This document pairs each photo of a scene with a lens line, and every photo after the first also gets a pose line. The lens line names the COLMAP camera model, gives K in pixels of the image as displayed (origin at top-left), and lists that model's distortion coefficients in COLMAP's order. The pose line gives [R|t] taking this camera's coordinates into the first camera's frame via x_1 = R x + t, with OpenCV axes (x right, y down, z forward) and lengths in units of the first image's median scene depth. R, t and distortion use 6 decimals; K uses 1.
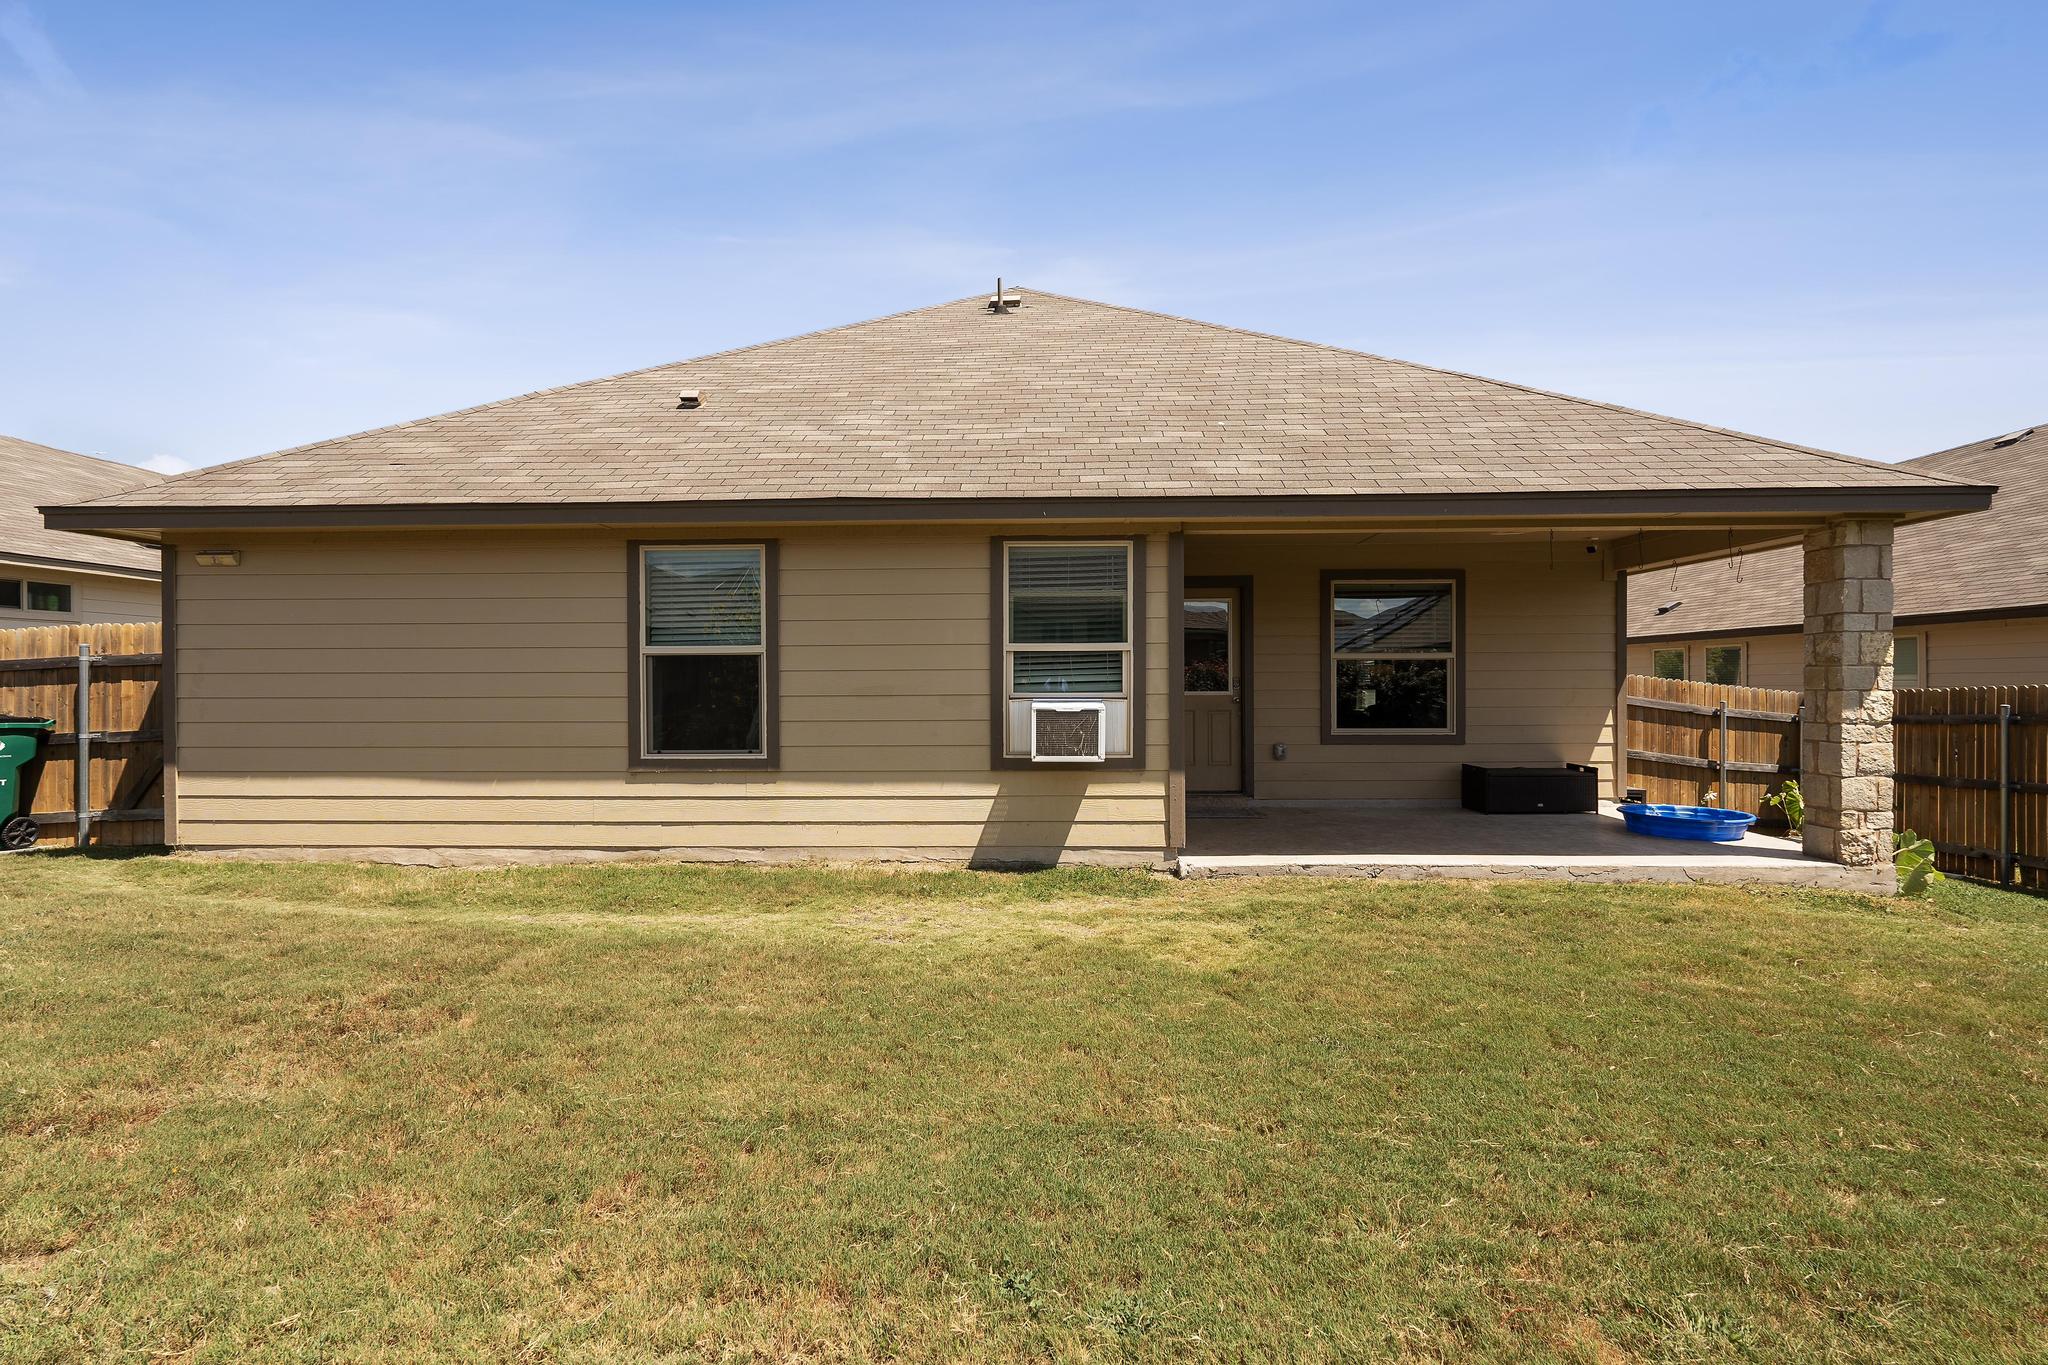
lens RADIAL K [[895.5, 0, 1023.4], [0, 895.5, 676.0], [0, 0, 1]] dist [-0.004682, 0.000534]
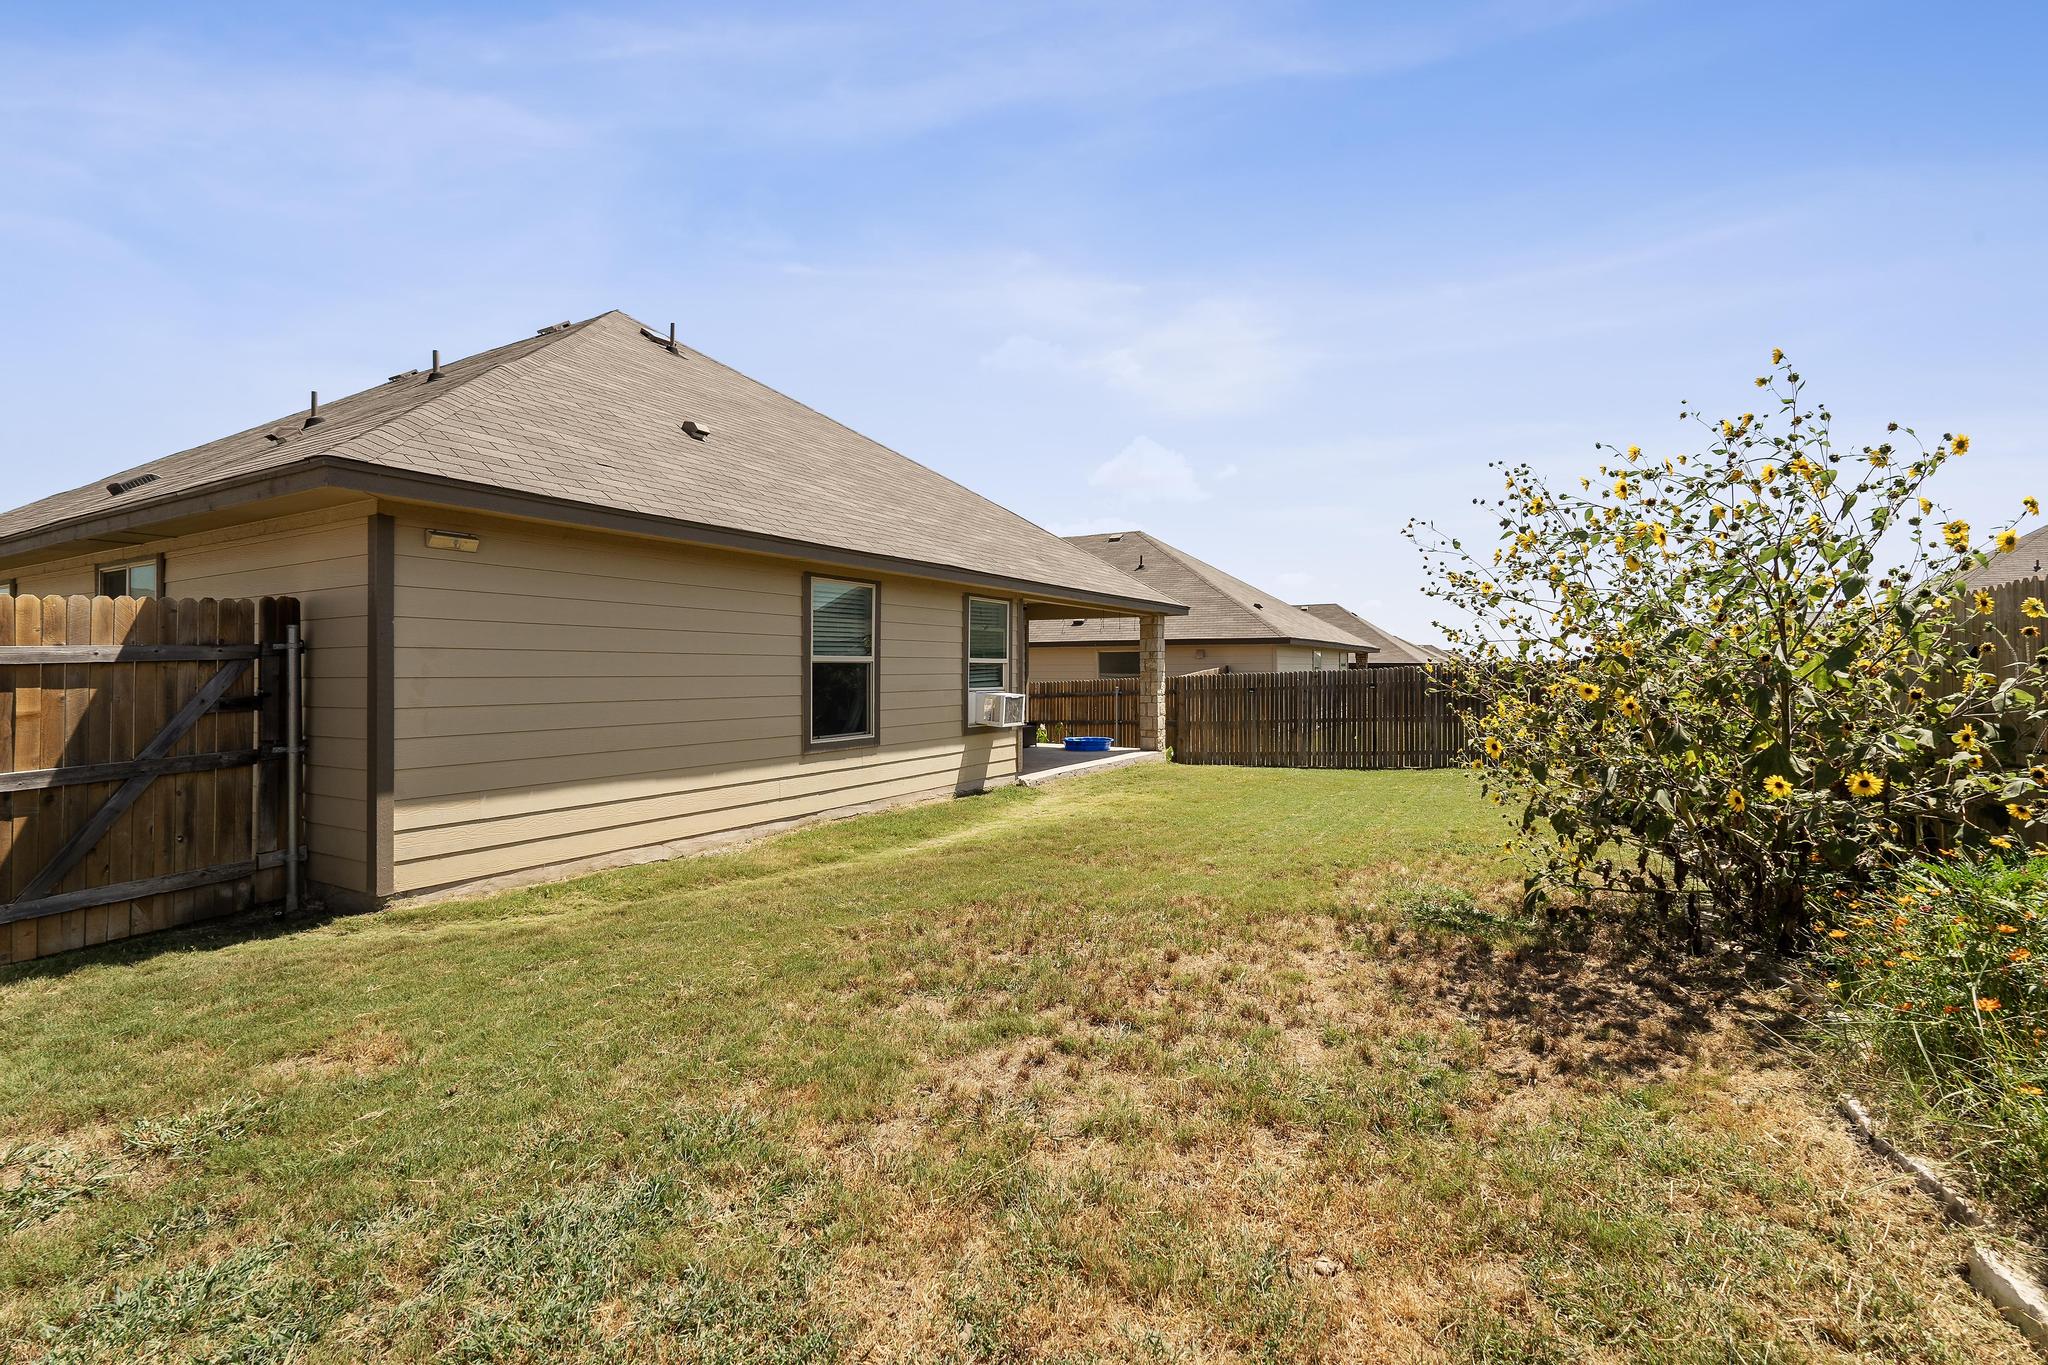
lens RADIAL K [[895.5, 0, 1021.3], [0, 895.5, 679.1], [0, 0, 1]] dist [-0.004682, 0.000534]
pose [[0.477364, -0.005171, 0.878690, -1.407074], [-0.003899, 0.999960, 0.008003, -0.010983], [-0.878697, -0.007247, 0.477325, 0.129381]]
